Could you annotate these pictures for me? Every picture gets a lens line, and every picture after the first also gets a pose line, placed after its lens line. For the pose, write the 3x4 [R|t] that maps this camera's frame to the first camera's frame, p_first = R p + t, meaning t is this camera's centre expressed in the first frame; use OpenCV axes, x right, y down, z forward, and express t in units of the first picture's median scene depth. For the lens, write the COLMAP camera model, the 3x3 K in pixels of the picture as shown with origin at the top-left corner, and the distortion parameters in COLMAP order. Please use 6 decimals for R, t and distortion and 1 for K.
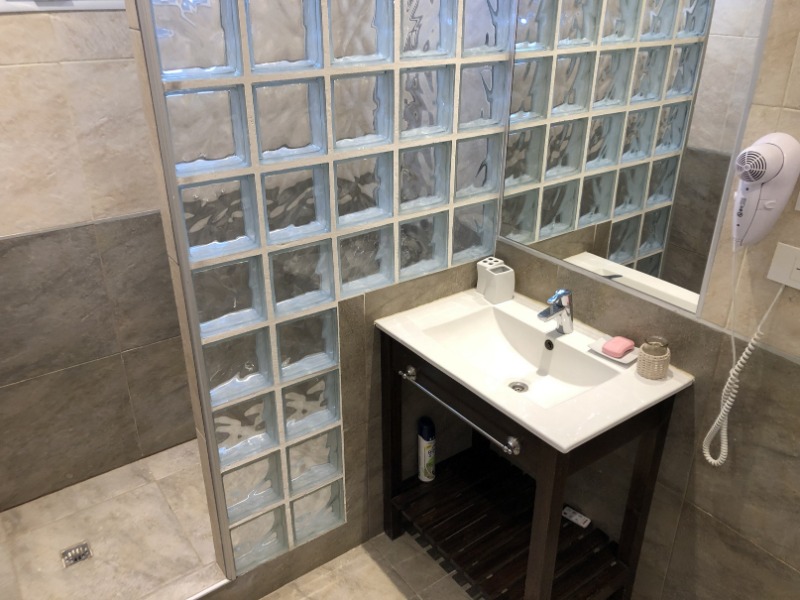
lens RADIAL K [[654.5, 0, 400.8], [0, 654.5, 301.8], [0, 0, 1]] dist [0.039797, -0.028769]
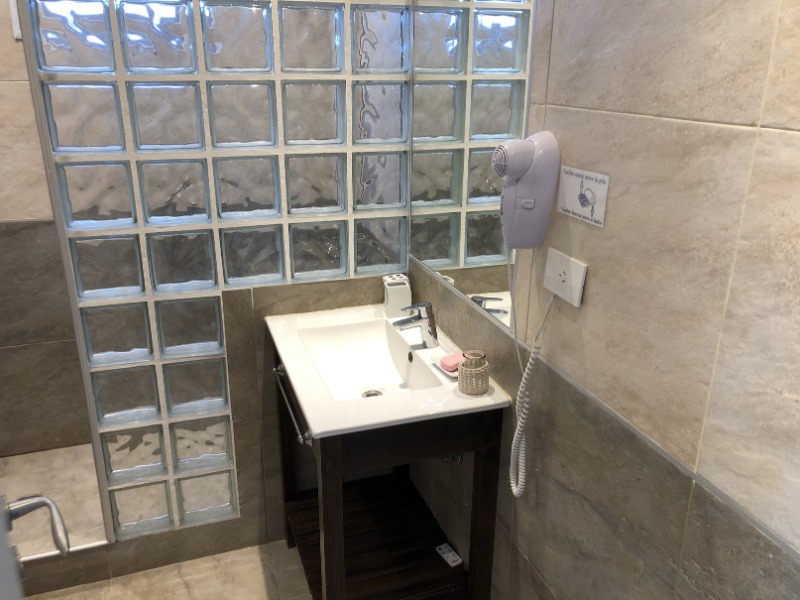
lens RADIAL K [[654.5, 0, 400.7], [0, 654.5, 299.7], [0, 0, 1]] dist [0.039797, -0.028769]
pose [[0.957353, 0.103708, -0.269665, 0.428256], [-0.133668, 0.986445, -0.095175, 0.068916], [0.256139, 0.127162, 0.958239, 0.037637]]
